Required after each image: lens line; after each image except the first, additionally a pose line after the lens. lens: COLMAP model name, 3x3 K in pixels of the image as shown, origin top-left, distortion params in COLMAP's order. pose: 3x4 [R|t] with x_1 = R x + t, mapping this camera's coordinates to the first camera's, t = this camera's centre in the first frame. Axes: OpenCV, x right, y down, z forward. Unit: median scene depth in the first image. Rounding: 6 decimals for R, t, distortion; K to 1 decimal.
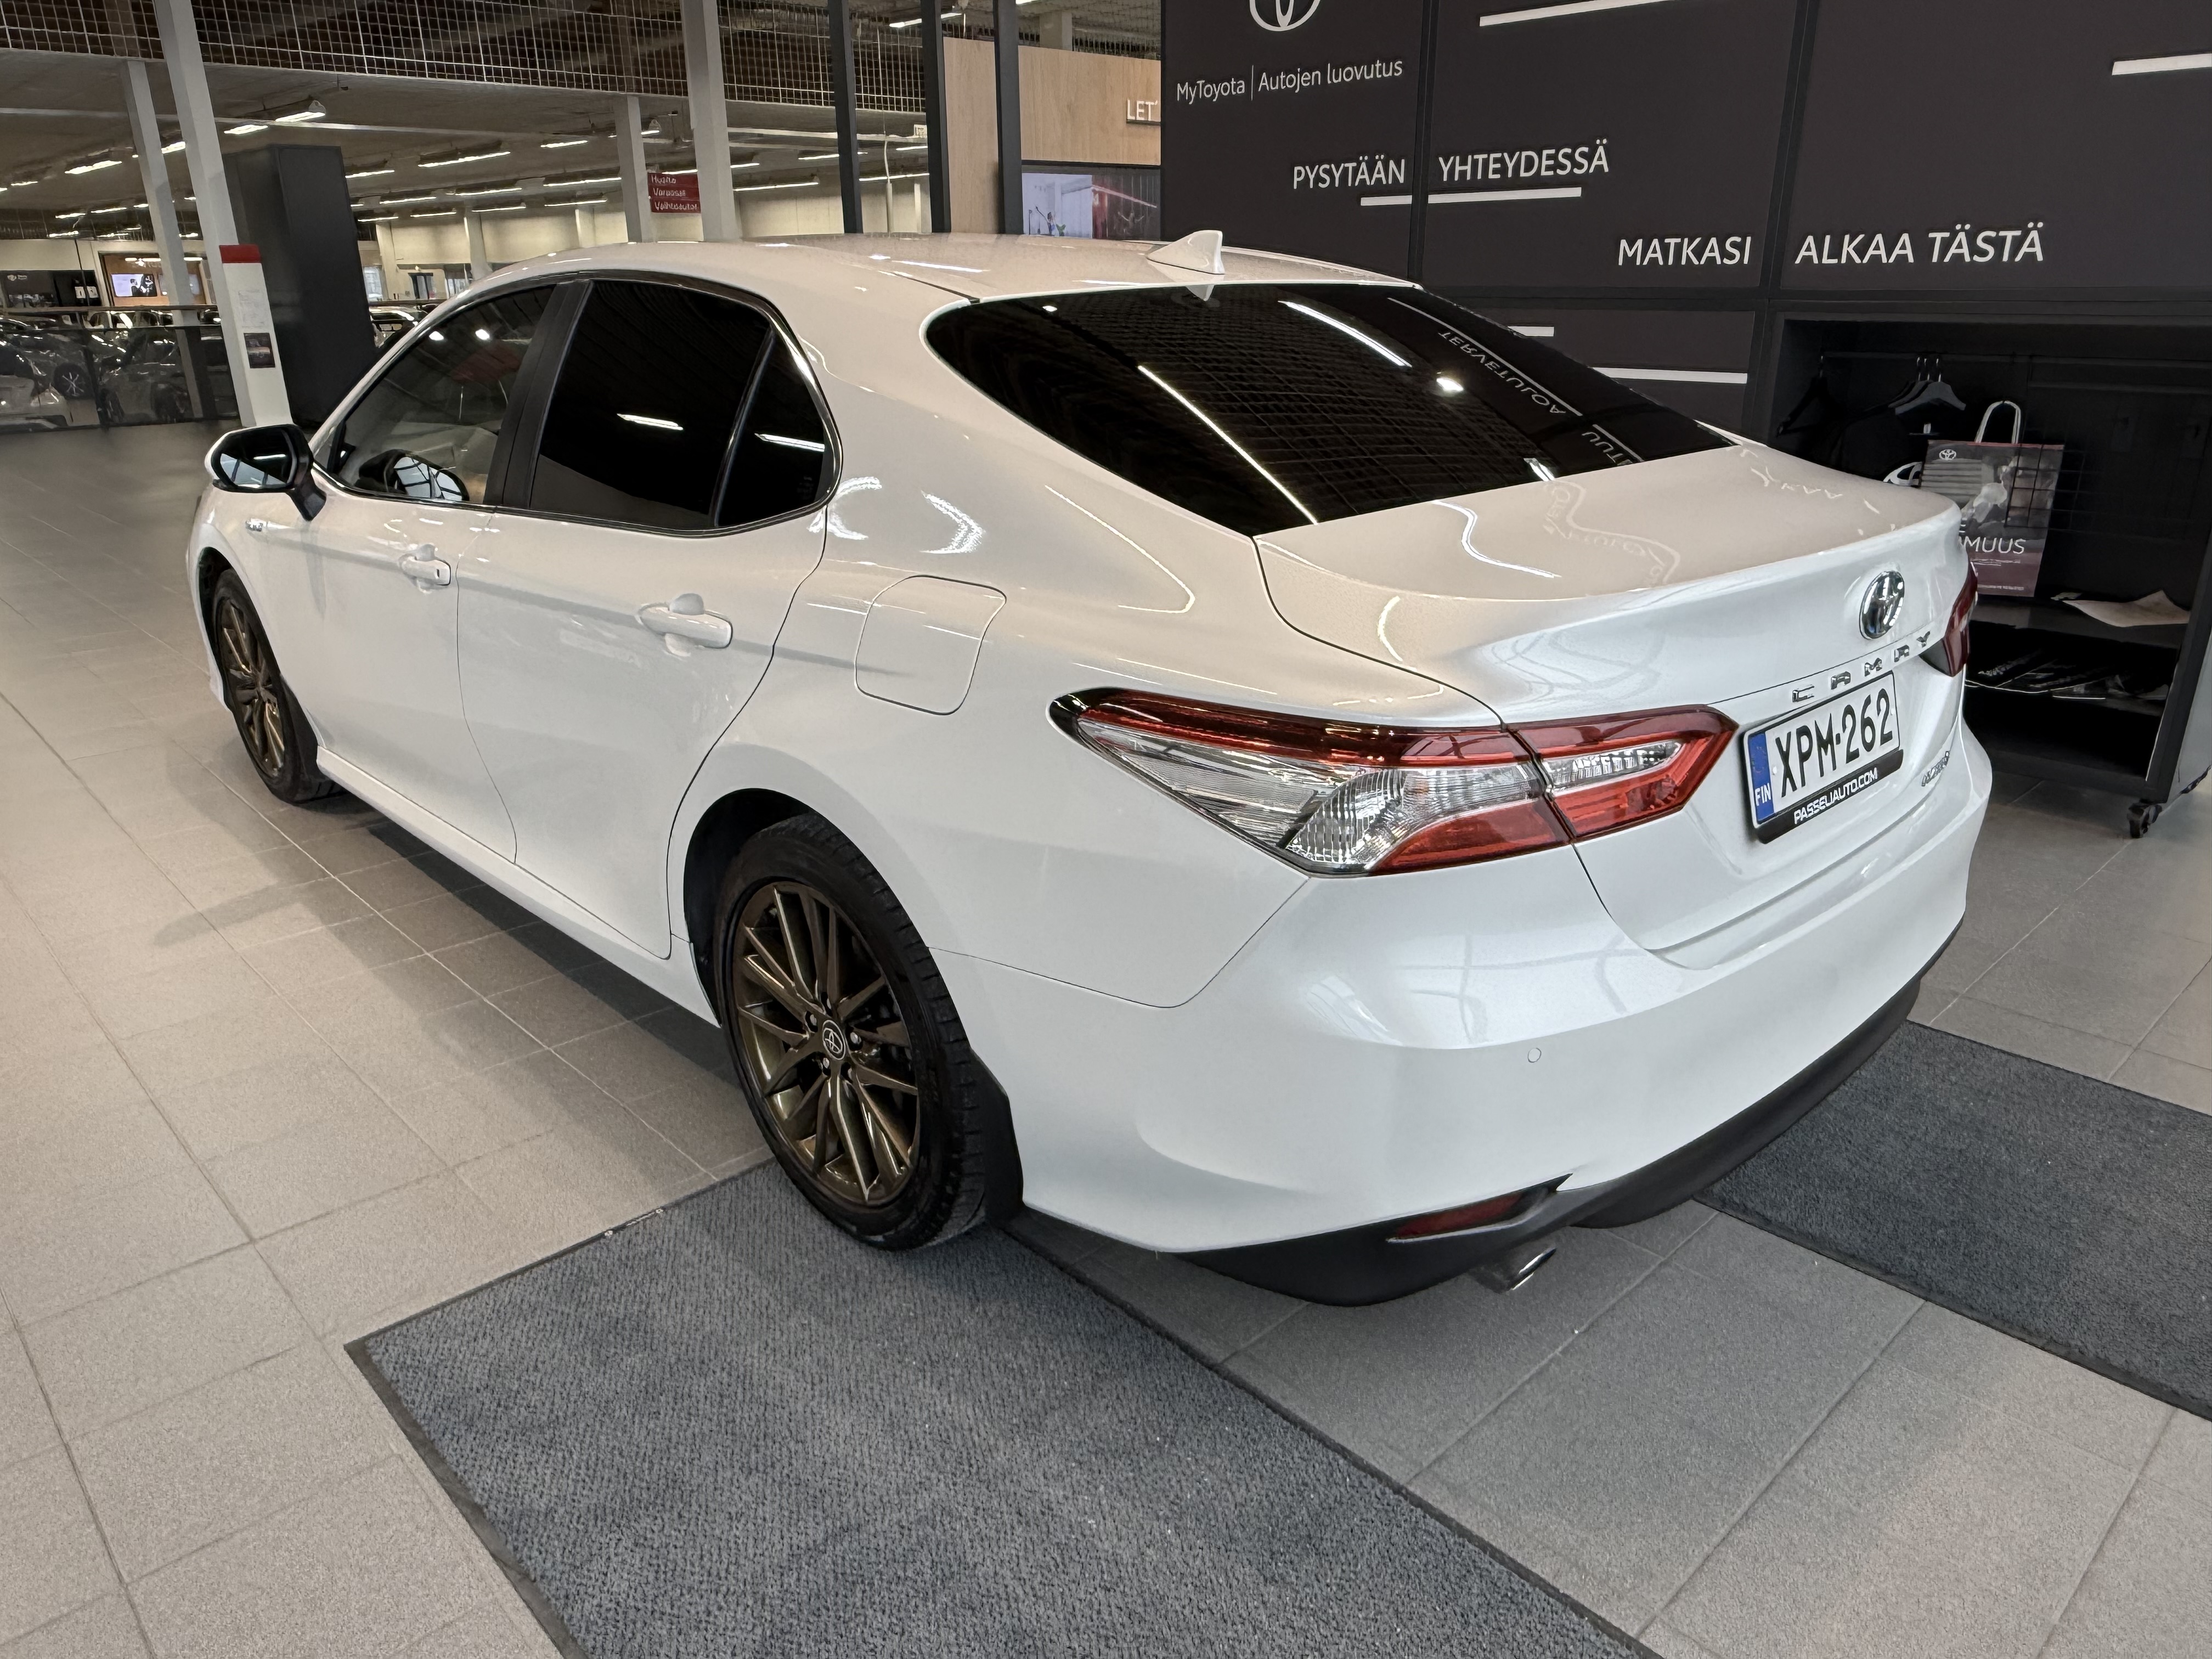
lens RADIAL K [[1478.8, 0, 1092.5], [0, 1478.8, 829.9], [0, 0, 1]] dist [0.003278, -0.000513]
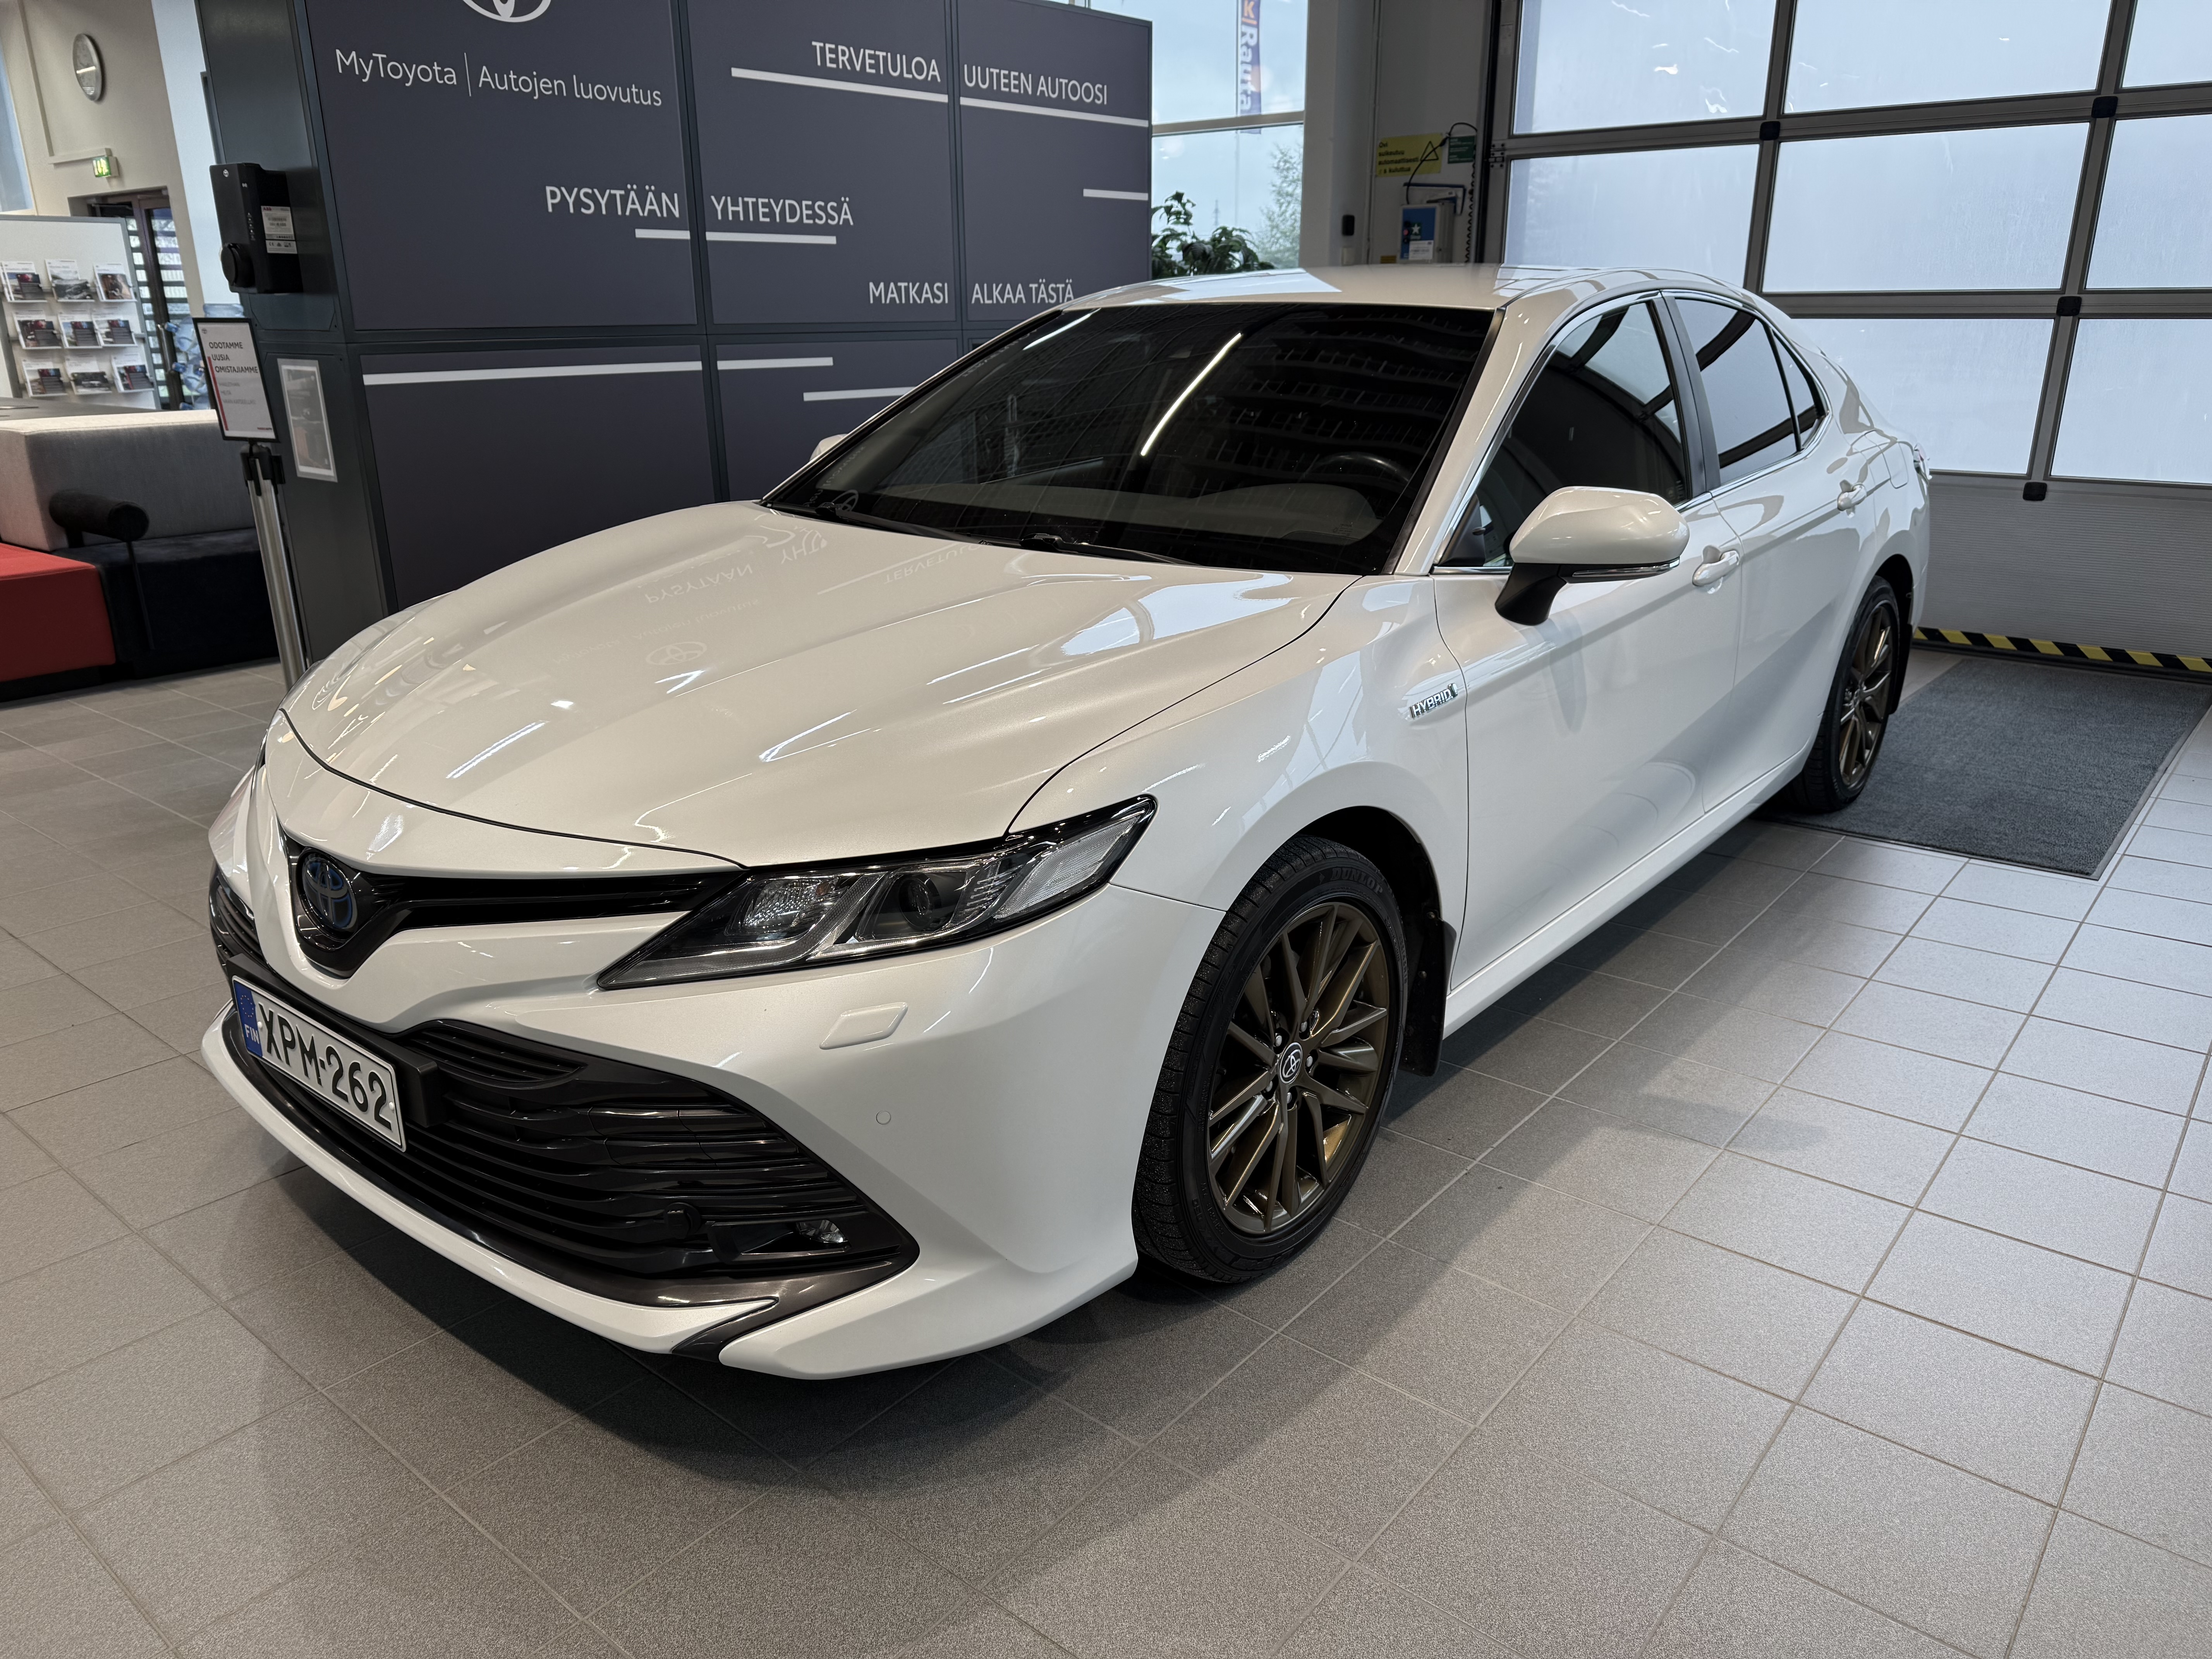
lens RADIAL K [[1579.6, 0, 1123.2], [0, 1579.6, 835.8], [0, 0, 1]] dist [0.010658, -0.019059]
pose [[-0.128365, -0.309360, 0.942241, -0.966290], [0.356415, 0.872233, 0.334930, -0.344397], [-0.925468, 0.378822, -0.001703, 0.931028]]
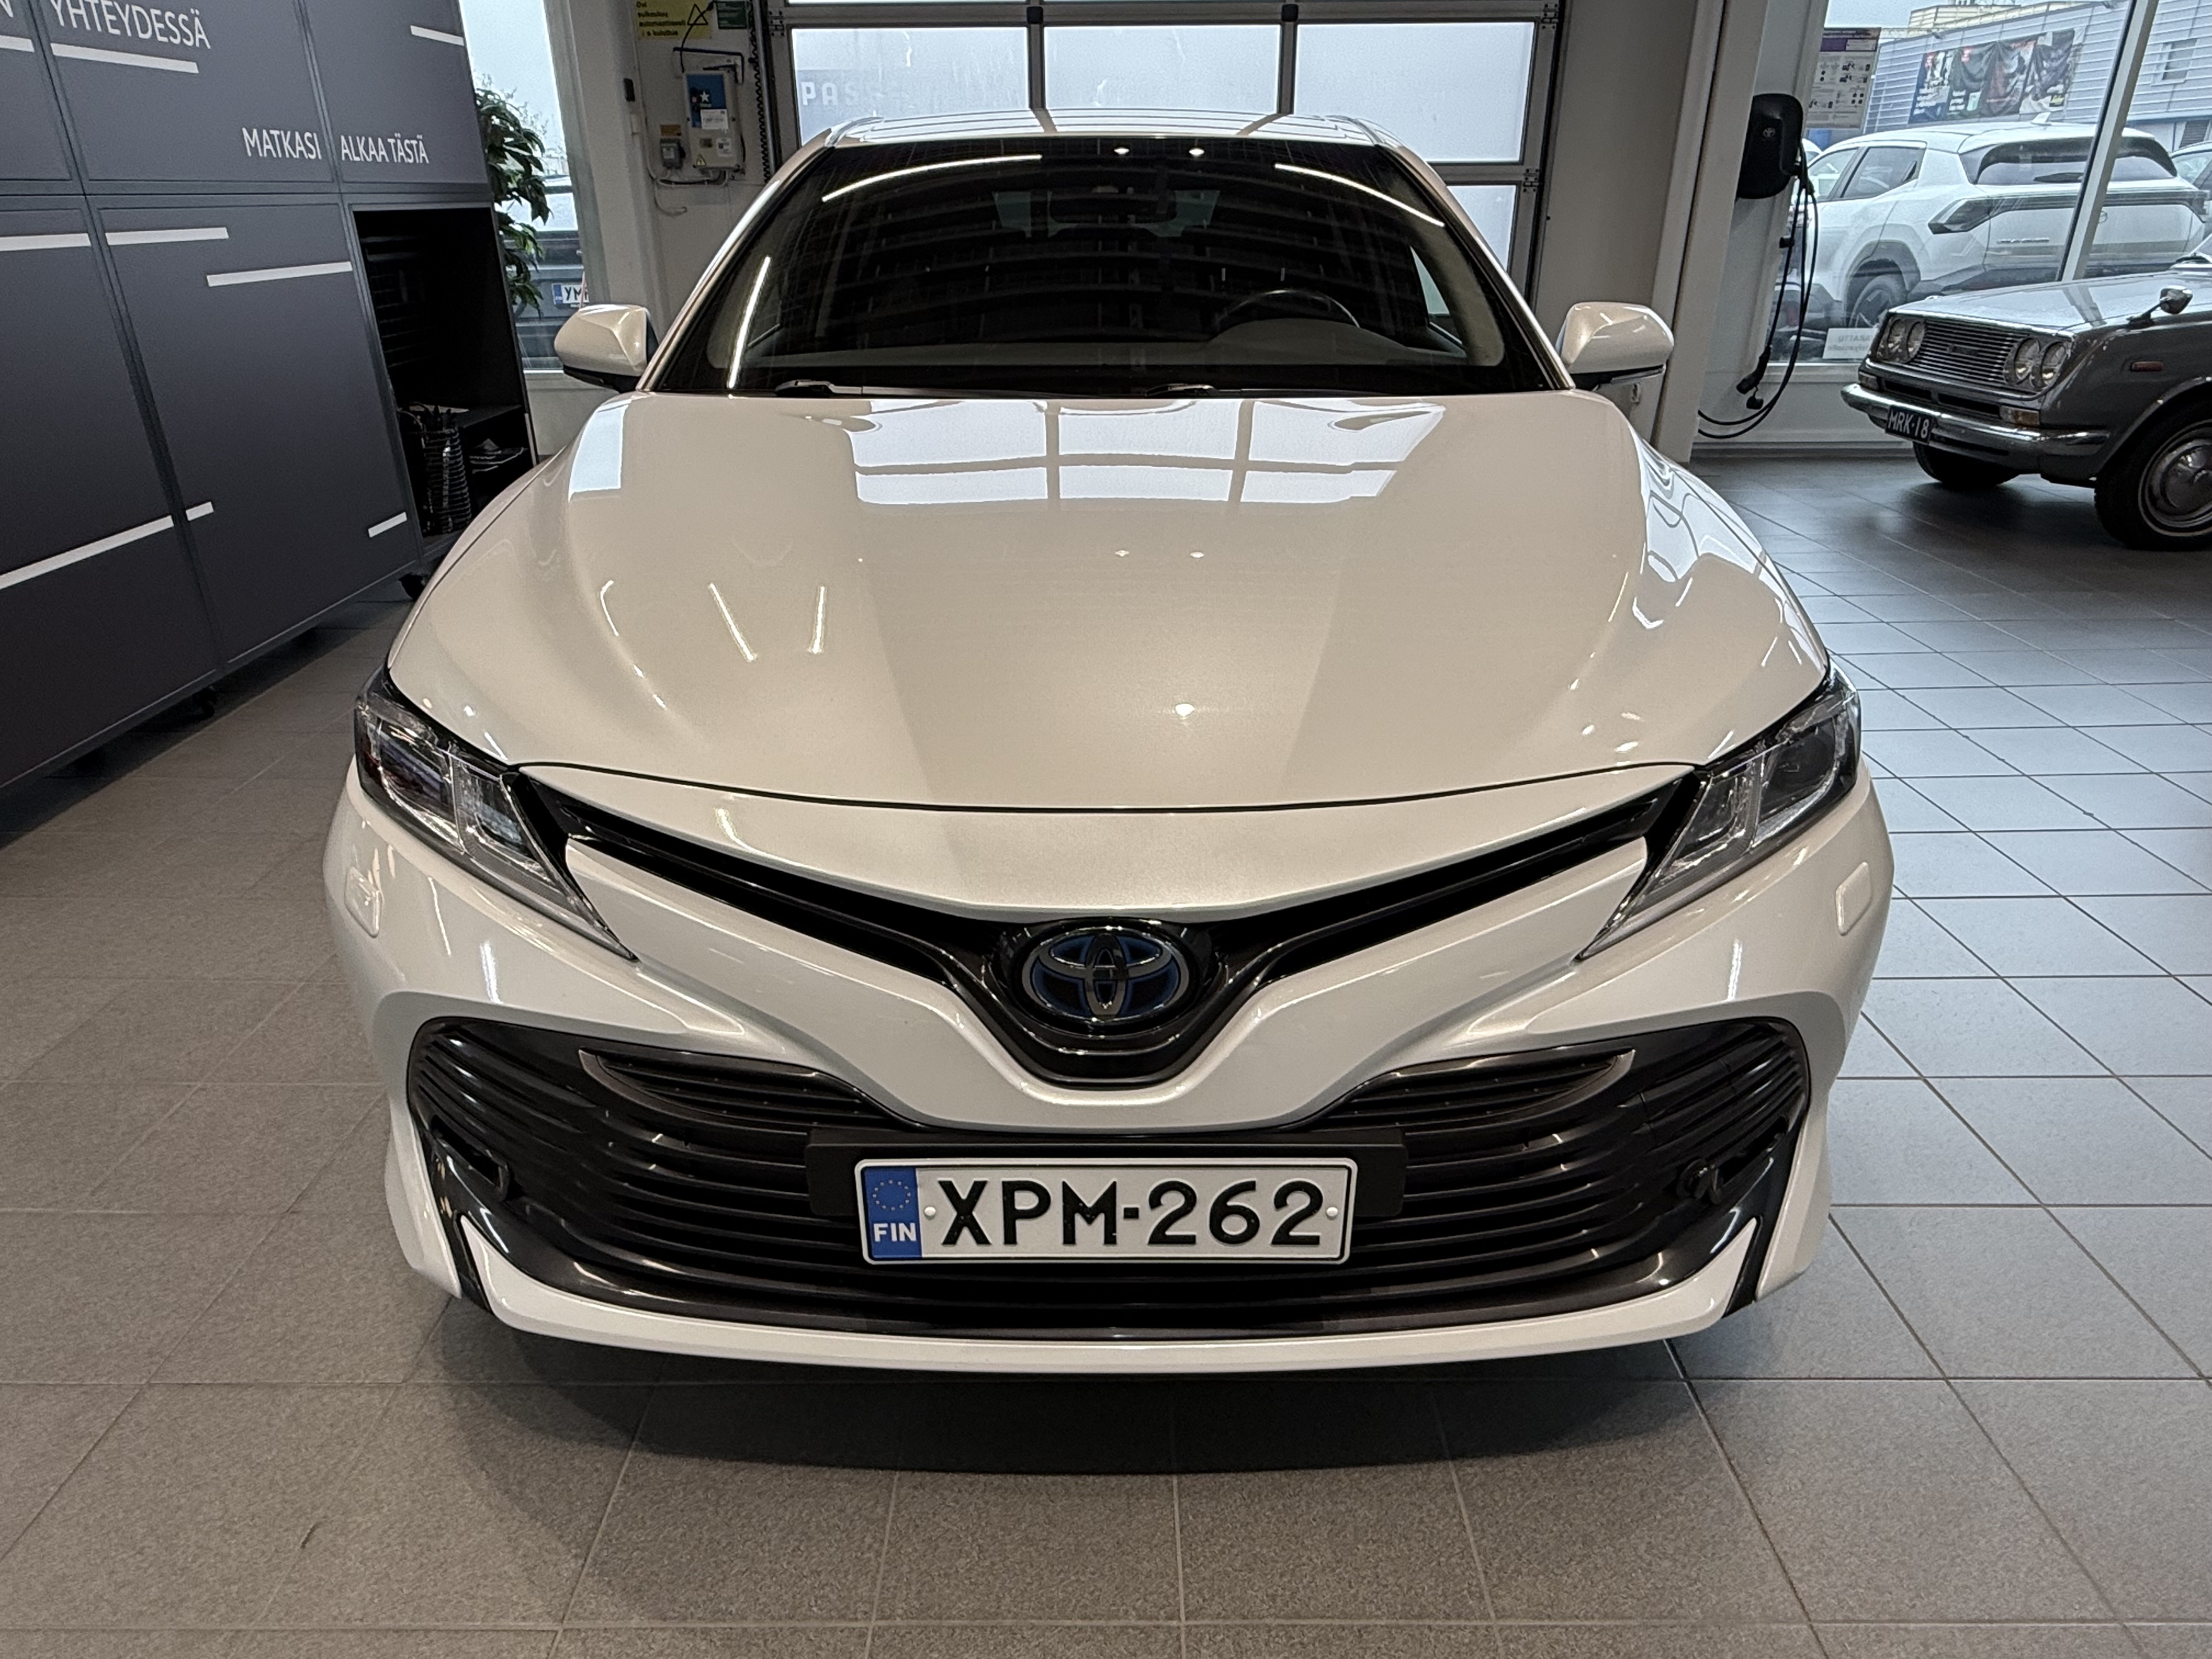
lens RADIAL K [[1353.6, 0, 1123.1], [0, 1353.6, 830.7], [0, 0, 1]] dist [0.002918, -0.003543]
pose [[-0.731880, -0.286650, 0.618209, -0.676355], [0.242155, 0.738599, 0.629152, -0.450180], [-0.636956, 0.610166, -0.471152, 1.253212]]
